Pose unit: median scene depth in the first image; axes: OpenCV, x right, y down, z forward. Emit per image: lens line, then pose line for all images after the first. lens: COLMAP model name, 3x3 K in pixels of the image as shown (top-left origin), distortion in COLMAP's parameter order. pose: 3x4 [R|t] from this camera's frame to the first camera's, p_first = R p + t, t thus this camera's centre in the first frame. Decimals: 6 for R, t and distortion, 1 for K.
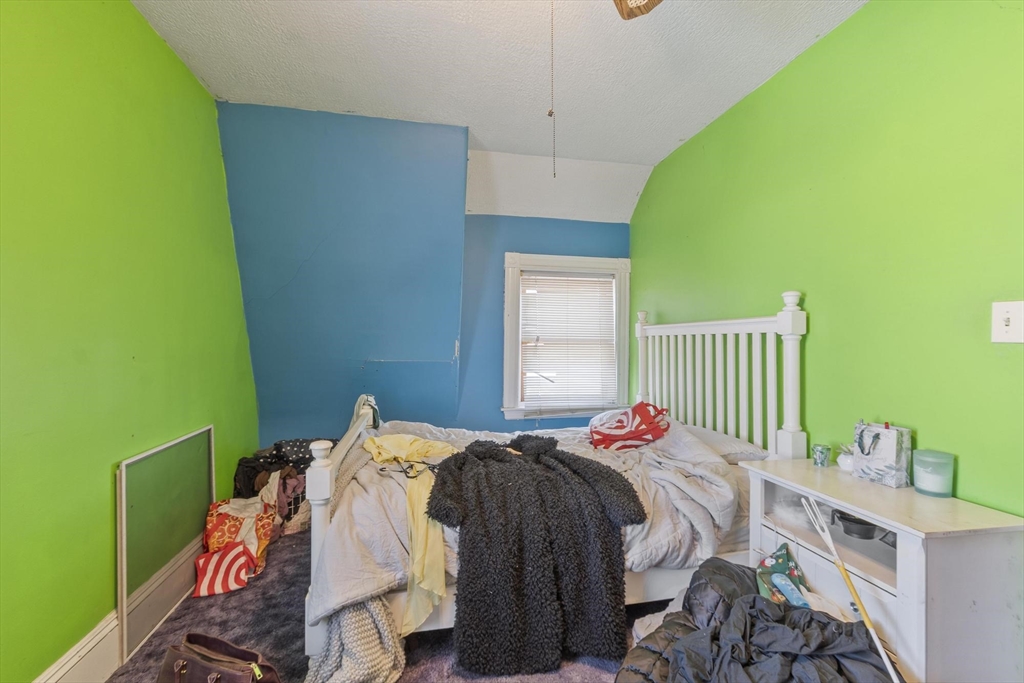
lens RADIAL K [[453.9, 0, 511.5], [0, 453.9, 329.1], [0, 0, 1]] dist [-0.000269, -0.000182]
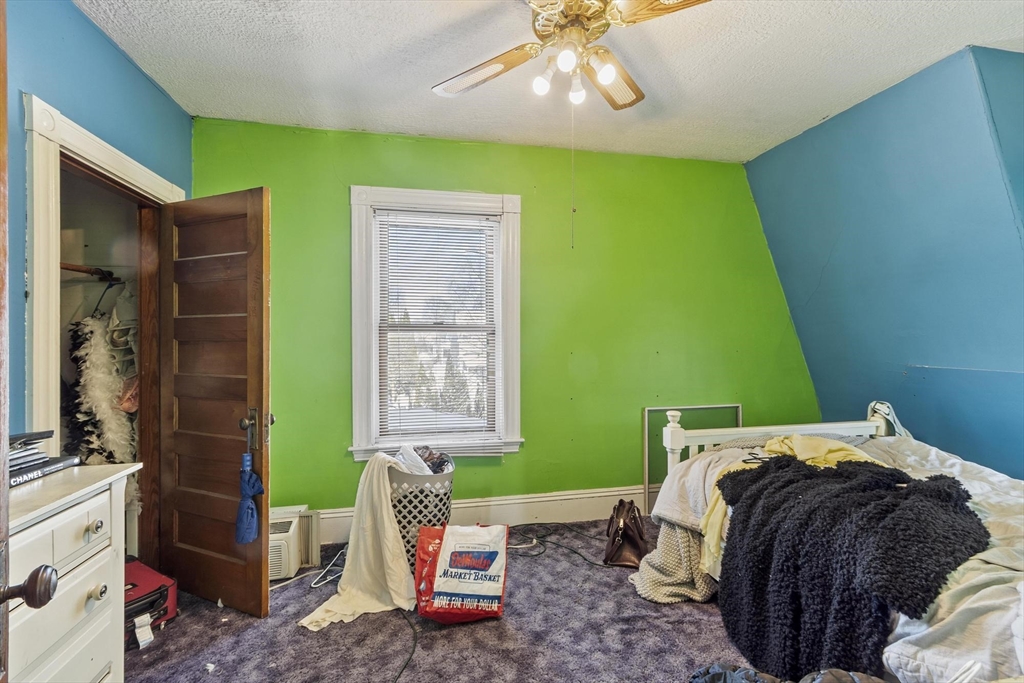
lens RADIAL K [[453.9, 0, 511.5], [0, 453.9, 329.1], [0, 0, 1]] dist [-0.000269, -0.000182]
pose [[0.004571, -0.027004, -0.999625, 0.961006], [0.029703, 0.999198, -0.026857, 0.001633], [0.999548, -0.029569, 0.005369, 0.417293]]
